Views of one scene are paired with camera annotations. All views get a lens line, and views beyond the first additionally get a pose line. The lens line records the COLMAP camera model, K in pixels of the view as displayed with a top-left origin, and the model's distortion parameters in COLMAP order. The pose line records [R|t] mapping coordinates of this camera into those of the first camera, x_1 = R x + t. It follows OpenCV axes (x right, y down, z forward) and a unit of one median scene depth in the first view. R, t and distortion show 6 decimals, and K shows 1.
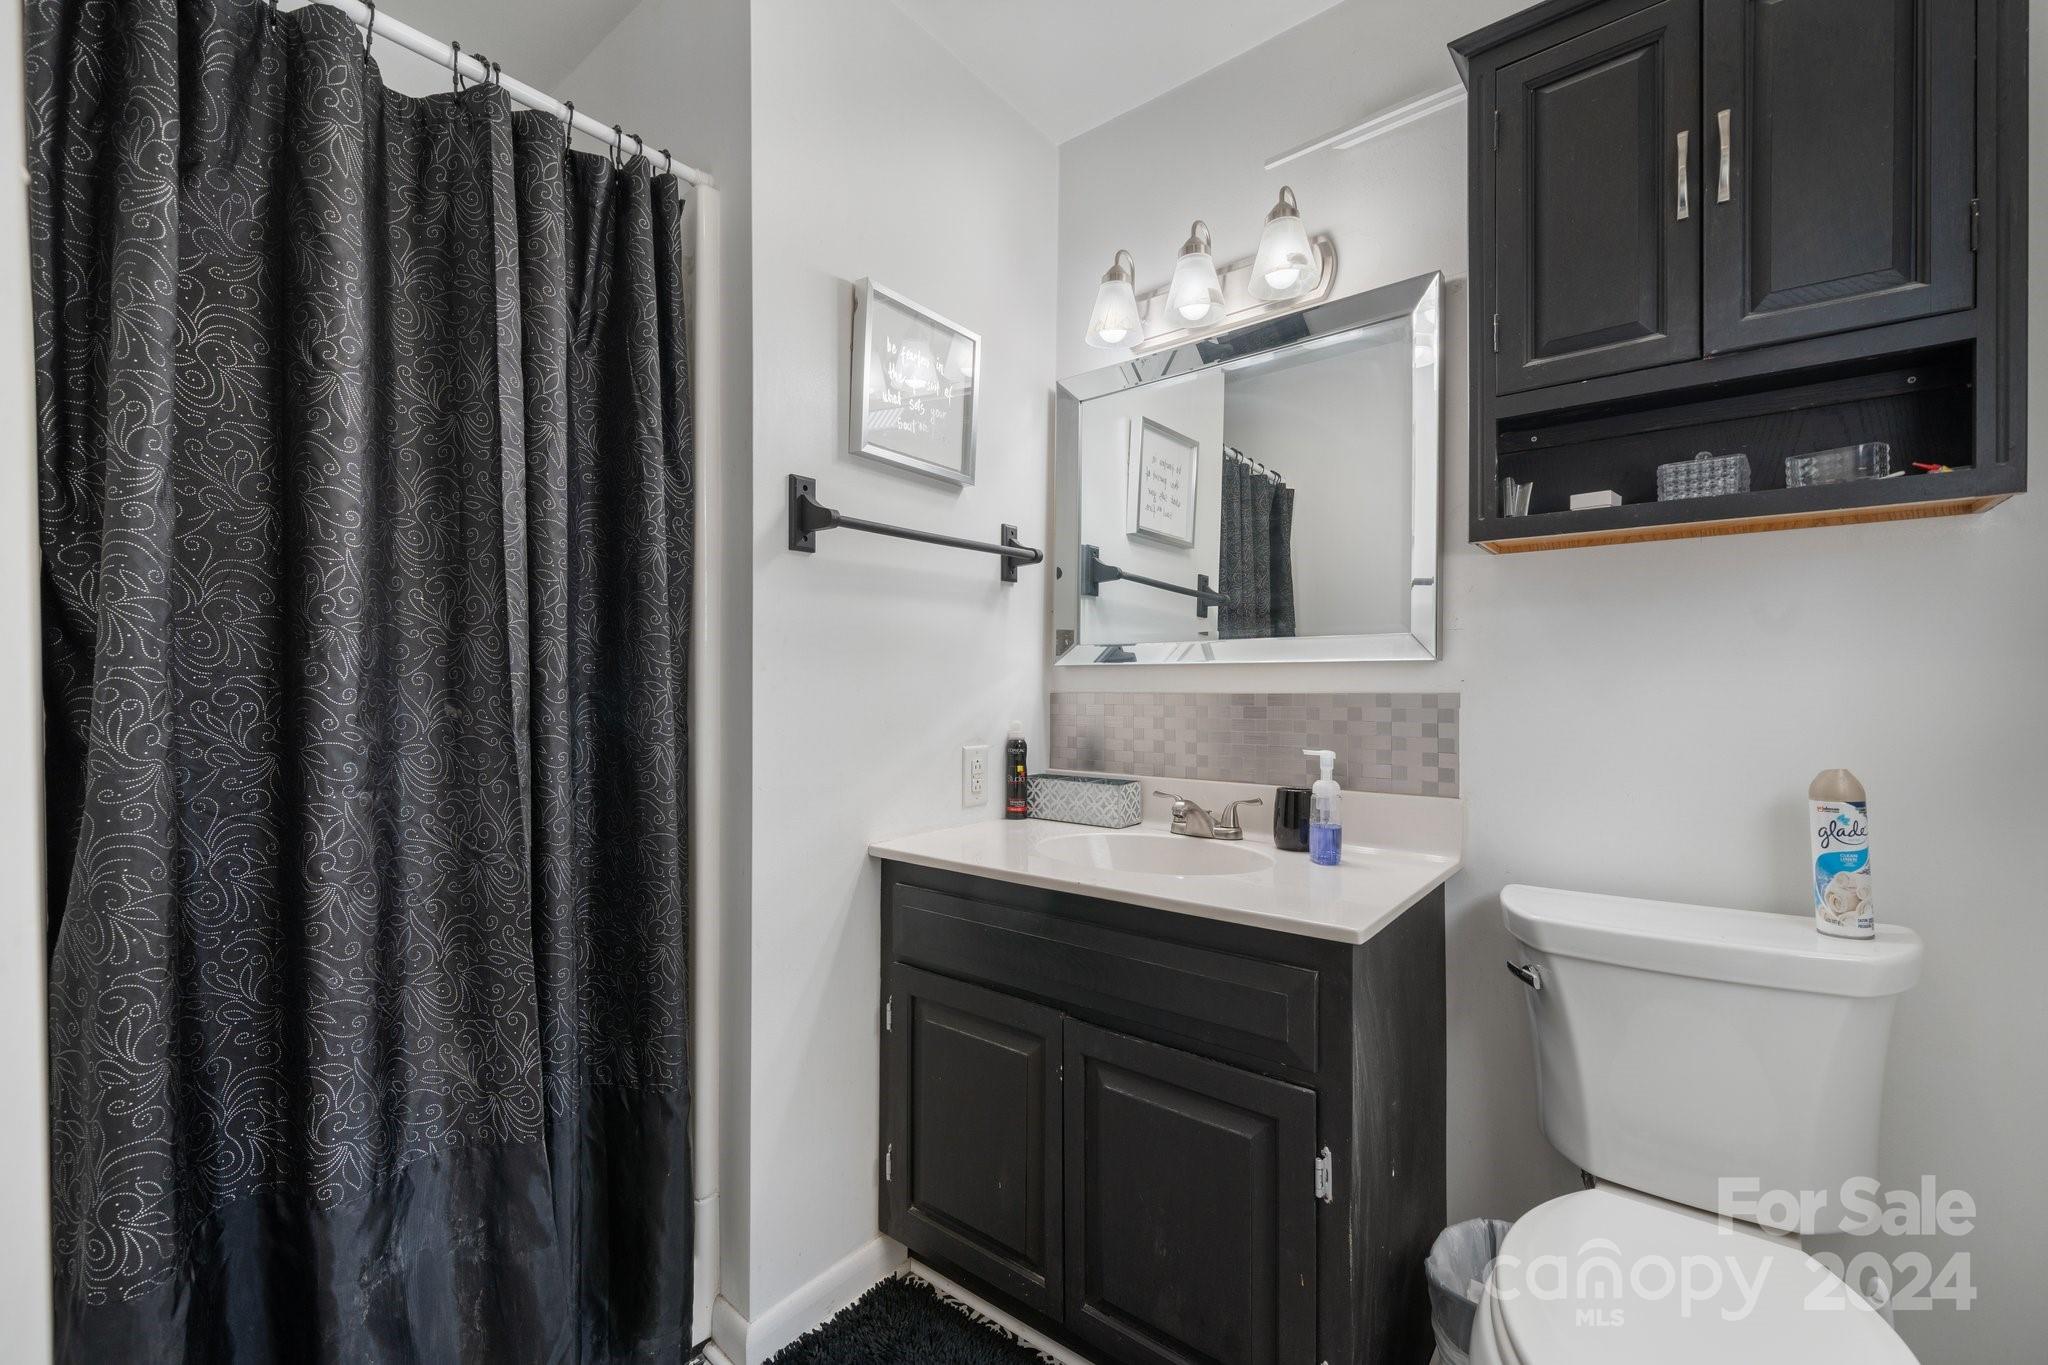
lens RADIAL K [[844.1, 0, 1023.2], [0, 844.1, 692.3], [0, 0, 1]] dist [-0.011845, 0.000076]
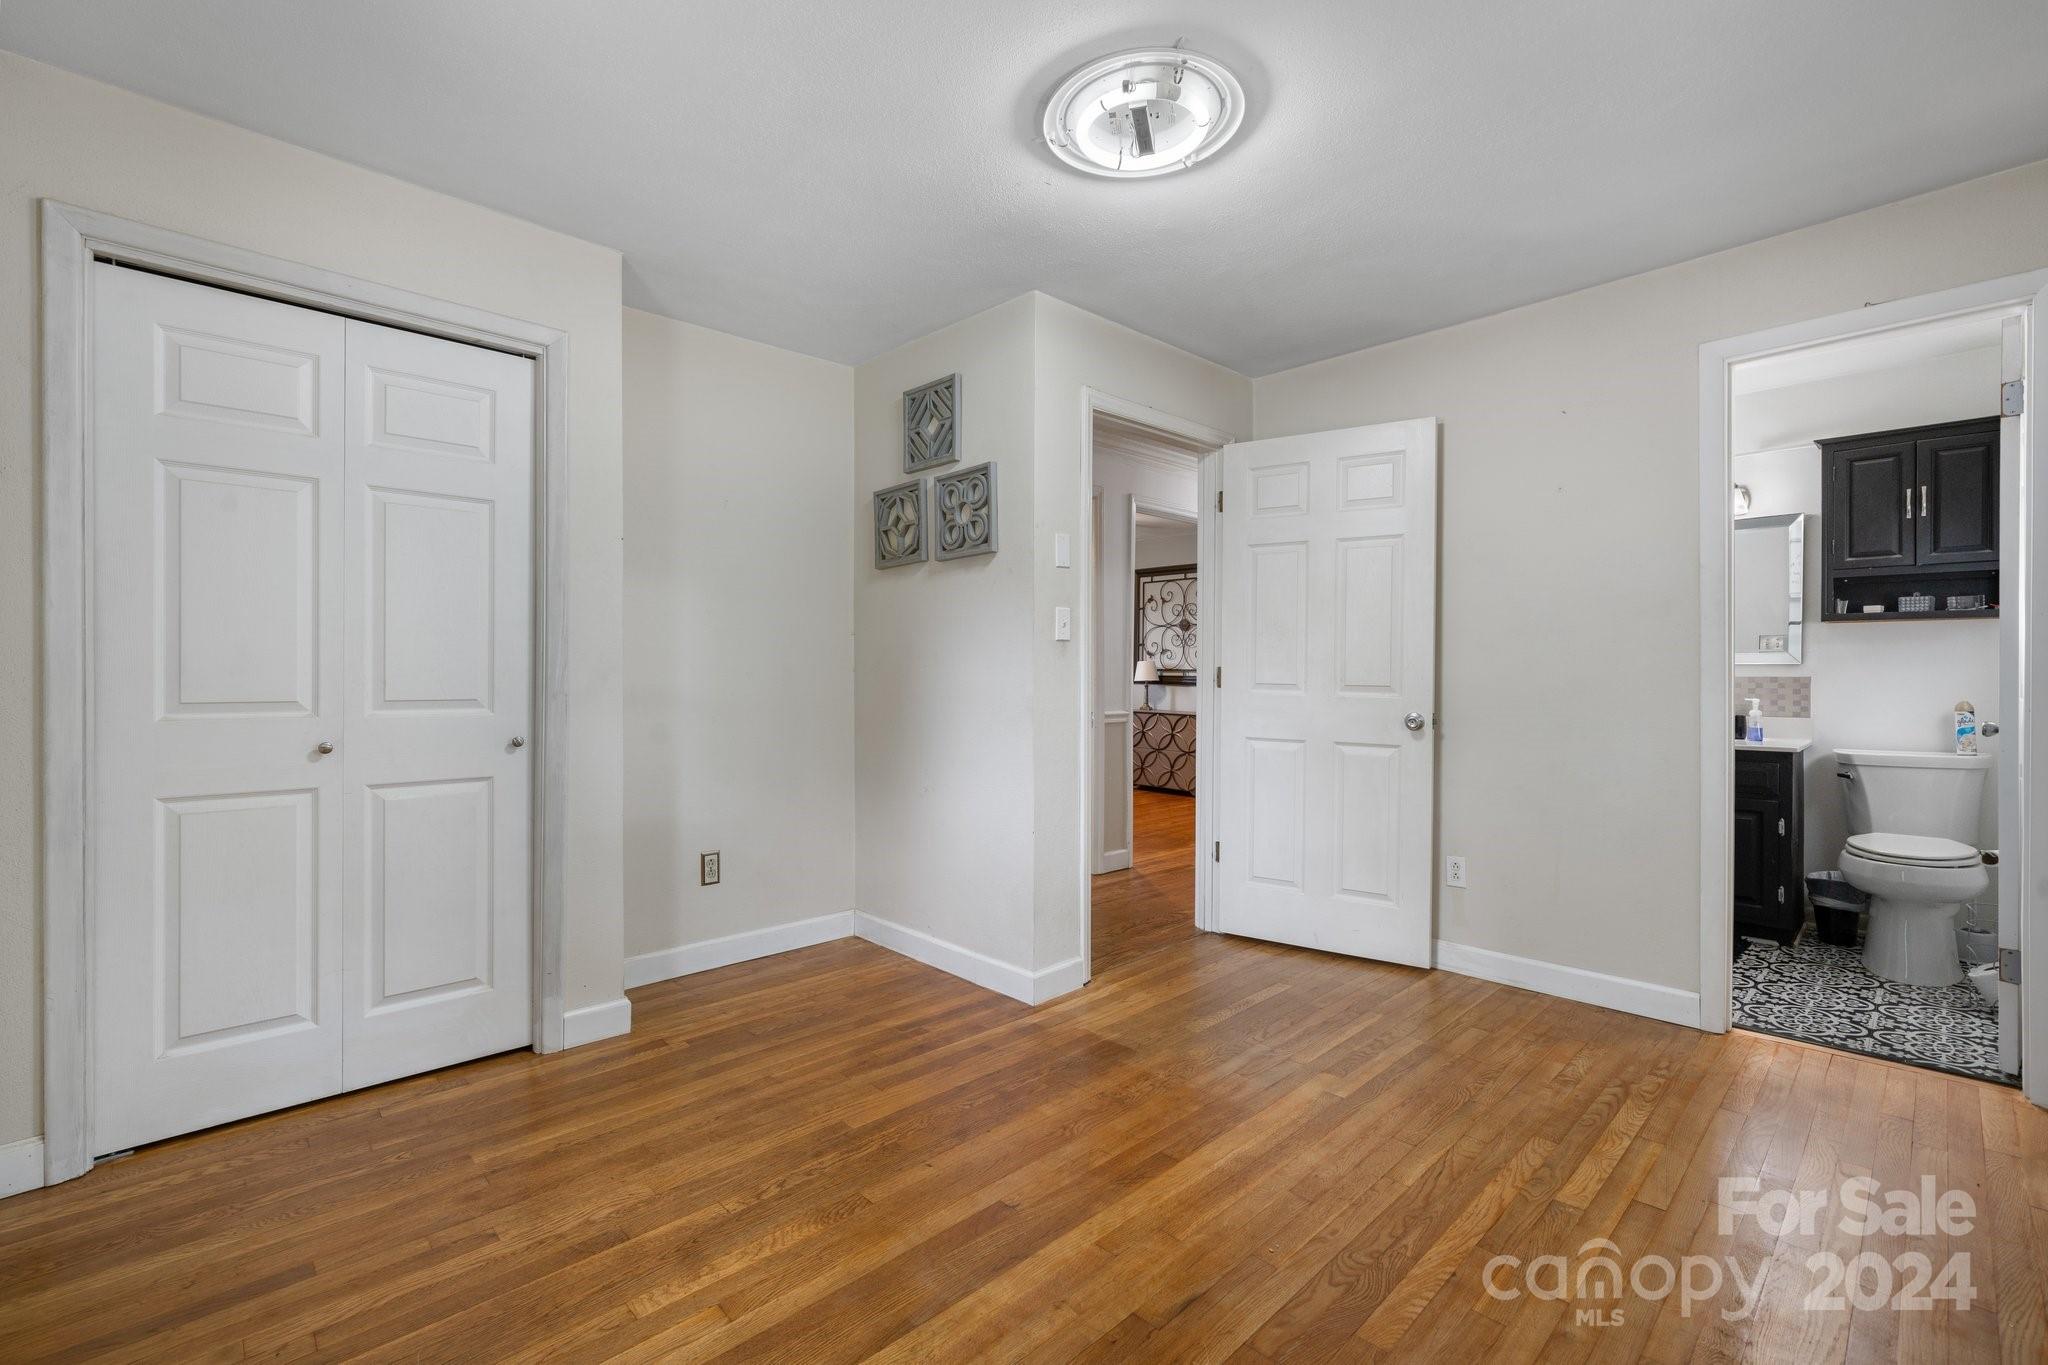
lens RADIAL K [[893.0, 0, 1030.5], [0, 893.0, 678.6], [0, 0, 1]] dist [0.001489, -0.000520]
pose [[0.991705, -0.000903, -0.128531, -1.787343], [0.001253, 0.999996, 0.002640, -0.004184], [0.128528, -0.002779, 0.991702, -2.404222]]
